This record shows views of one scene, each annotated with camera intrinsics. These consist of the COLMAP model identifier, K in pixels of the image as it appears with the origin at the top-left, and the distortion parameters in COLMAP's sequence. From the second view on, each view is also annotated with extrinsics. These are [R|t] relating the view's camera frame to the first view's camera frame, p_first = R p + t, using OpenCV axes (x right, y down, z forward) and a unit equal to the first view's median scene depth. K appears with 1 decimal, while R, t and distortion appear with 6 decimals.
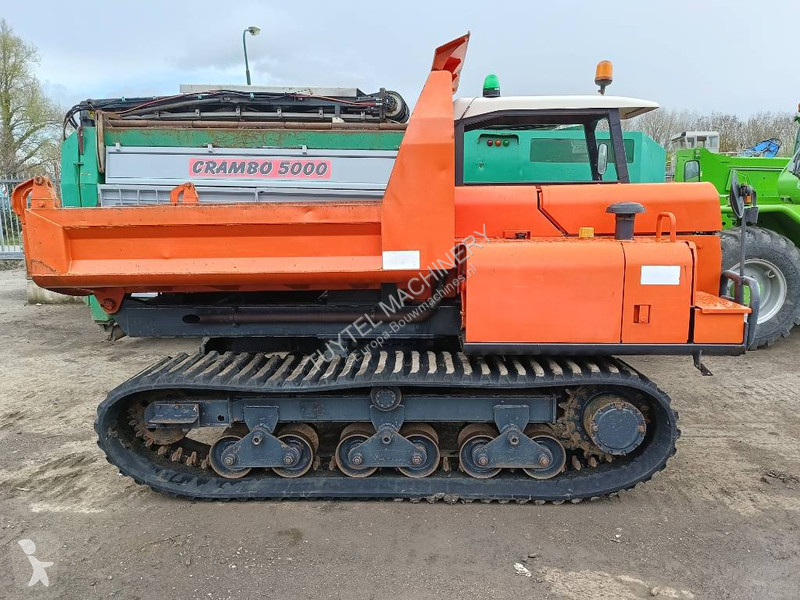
lens RADIAL K [[606.5, 0, 400.0], [0, 606.5, 300.0], [0, 0, 1]] dist [0.073326, -0.093529]
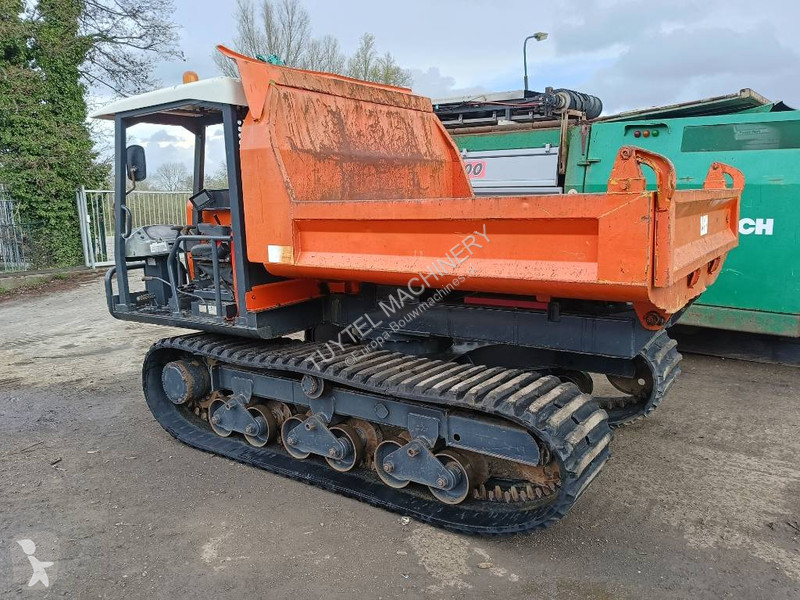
lens RADIAL K [[606.5, 0, 400.0], [0, 606.5, 300.0], [0, 0, 1]] dist [0.073326, -0.093529]
pose [[0.846927, 0.074742, -0.526429, 0.348314], [-0.074608, 0.996981, 0.021519, 0.003866], [0.526448, 0.021051, 0.849947, 0.009797]]
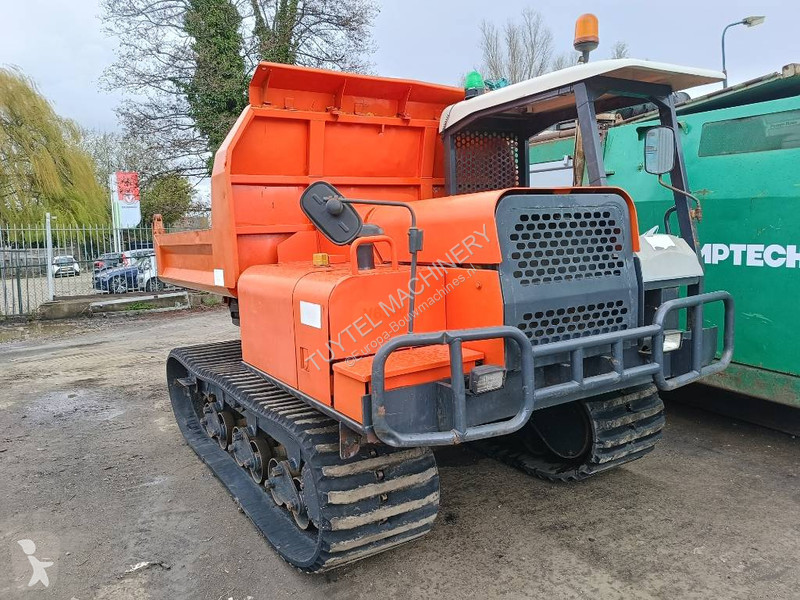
lens RADIAL K [[606.2, 0, 395.2], [0, 606.2, 301.0], [0, 0, 1]] dist [0.060958, -0.067393]
pose [[0.550600, 0.085694, -0.830359, 0.600639], [-0.107683, 0.993697, 0.031148, -0.049599], [0.827795, 0.072265, 0.556357, 0.339696]]
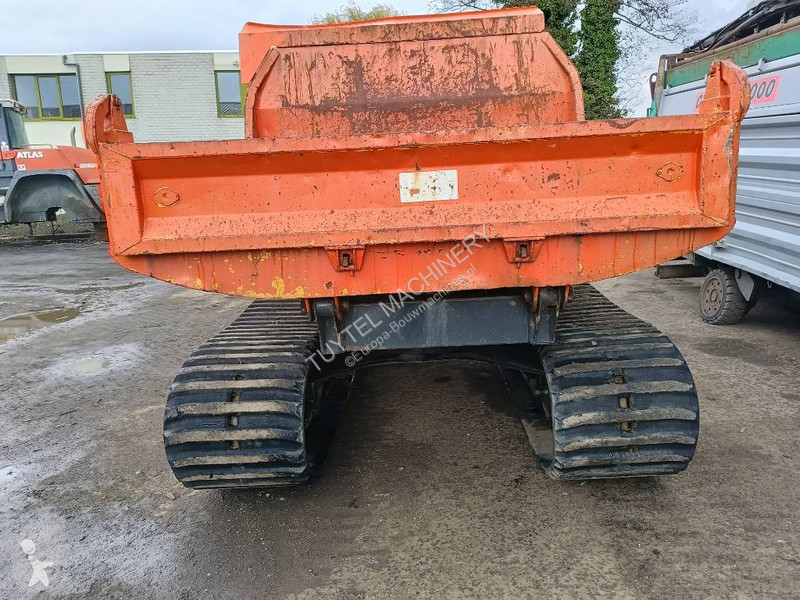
lens RADIAL K [[612.8, 0, 400.7], [0, 612.8, 302.6], [0, 0, 1]] dist [0.065938, -0.081061]
pose [[0.037125, 0.222870, -0.974141, 0.634685], [-0.125263, 0.968162, 0.216728, -0.077490], [0.991429, 0.113978, 0.063860, 0.563840]]
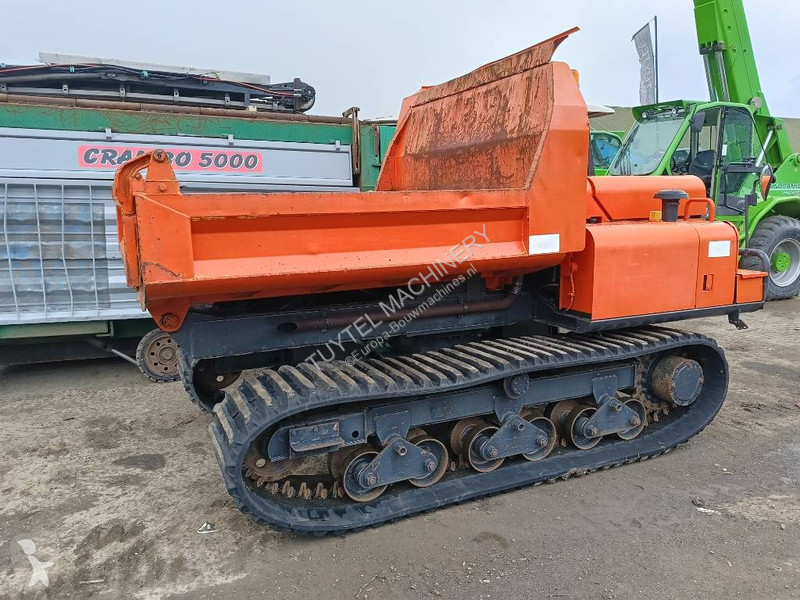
lens RADIAL K [[606.5, 0, 400.0], [0, 606.5, 300.0], [0, 0, 1]] dist [0.073326, -0.093529]
pose [[0.892121, -0.075778, 0.445395, -0.355671], [0.082336, 0.996594, 0.004638, 0.001241], [-0.444230, 0.032534, 0.895322, 0.106439]]
